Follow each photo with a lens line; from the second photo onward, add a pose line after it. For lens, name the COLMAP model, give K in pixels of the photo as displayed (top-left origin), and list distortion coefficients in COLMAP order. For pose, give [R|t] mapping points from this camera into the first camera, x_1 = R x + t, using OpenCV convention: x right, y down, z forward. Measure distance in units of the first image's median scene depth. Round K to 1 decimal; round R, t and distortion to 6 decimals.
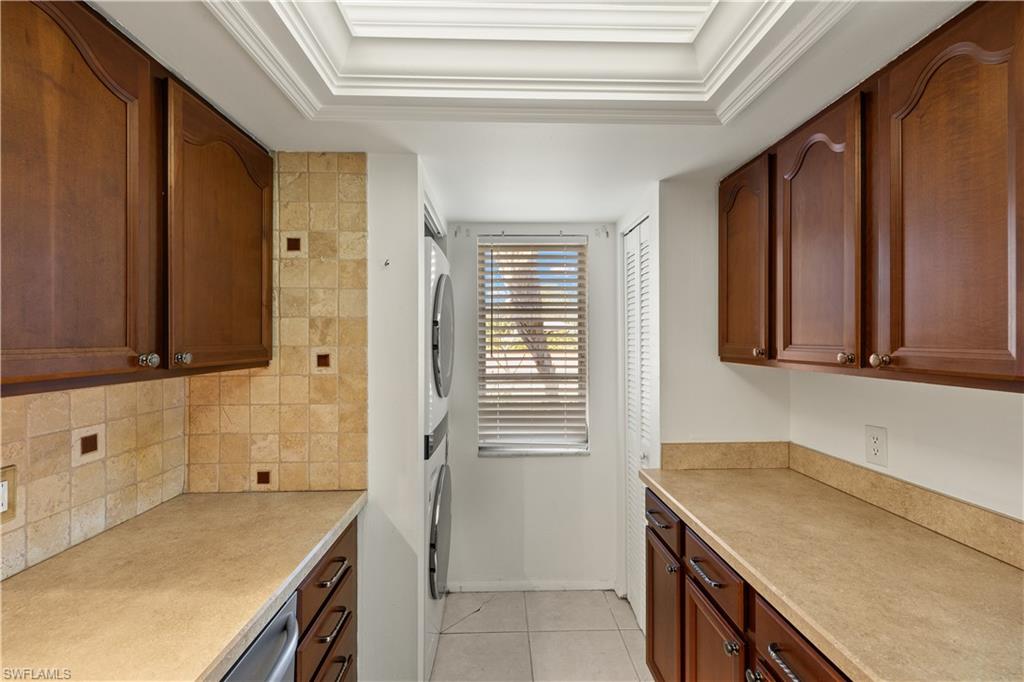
lens RADIAL K [[432.7, 0, 503.3], [0, 432.7, 340.2], [0, 0, 1]] dist [0.001995, -0.000691]
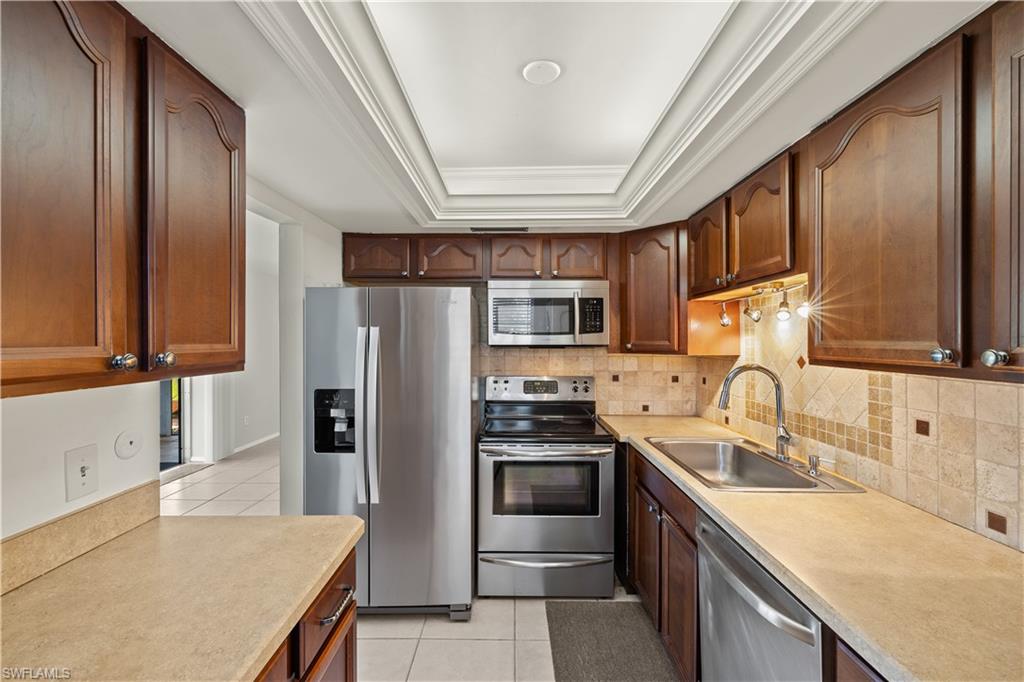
lens RADIAL K [[432.7, 0, 504.5], [0, 432.7, 341.5], [0, 0, 1]] dist [0.001995, -0.000691]
pose [[-0.999574, 0.003216, 0.029016, 0.087292], [0.003416, 0.999971, 0.006844, 0.002209], [-0.028993, 0.006940, -0.999556, 1.255747]]
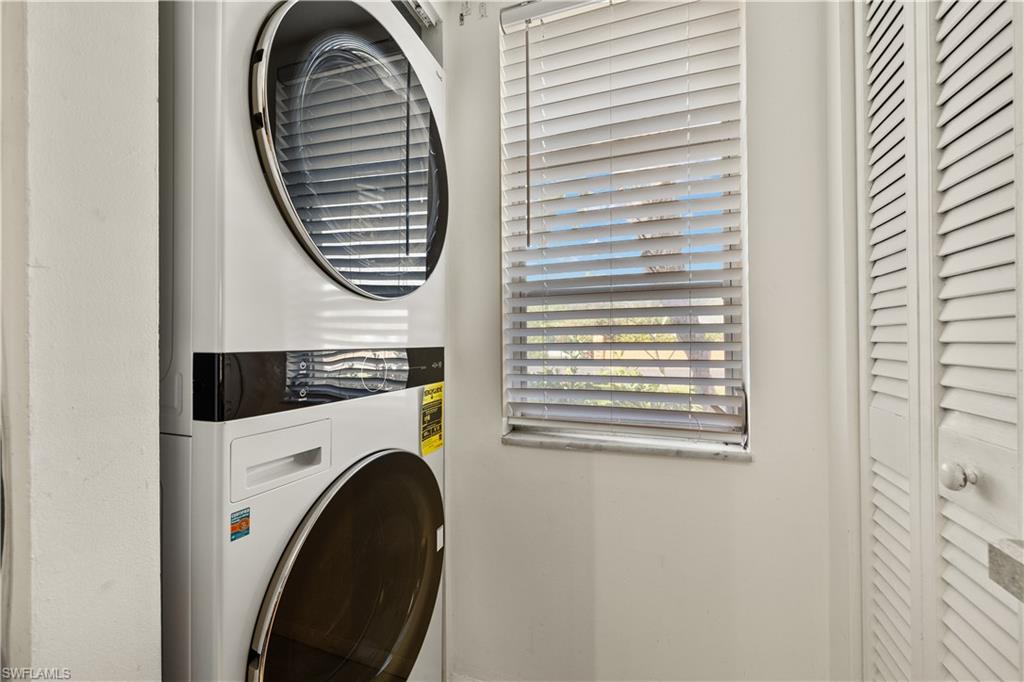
lens RADIAL K [[432.7, 0, 509.6], [0, 432.7, 335.7], [0, 0, 1]] dist [0.001995, -0.000691]
pose [[0.936714, -0.005320, -0.350055, 0.207731], [0.002921, 0.999968, -0.007381, 0.236188], [0.350083, 0.005891, 0.936700, 0.847425]]
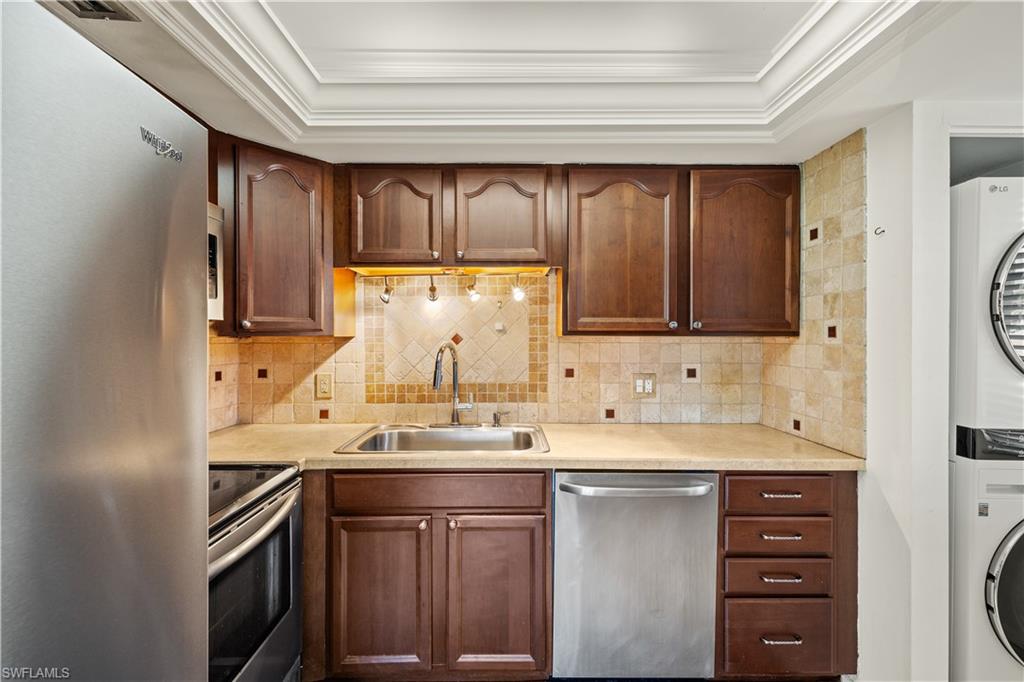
lens RADIAL K [[432.7, 0, 518.2], [0, 432.7, 336.4], [0, 0, 1]] dist [0.001995, -0.000691]
pose [[0.000300, 0.003565, -0.999994, 0.706683], [-0.003953, 0.999986, 0.003564, 0.058351], [0.999992, 0.003952, 0.000314, 0.188480]]
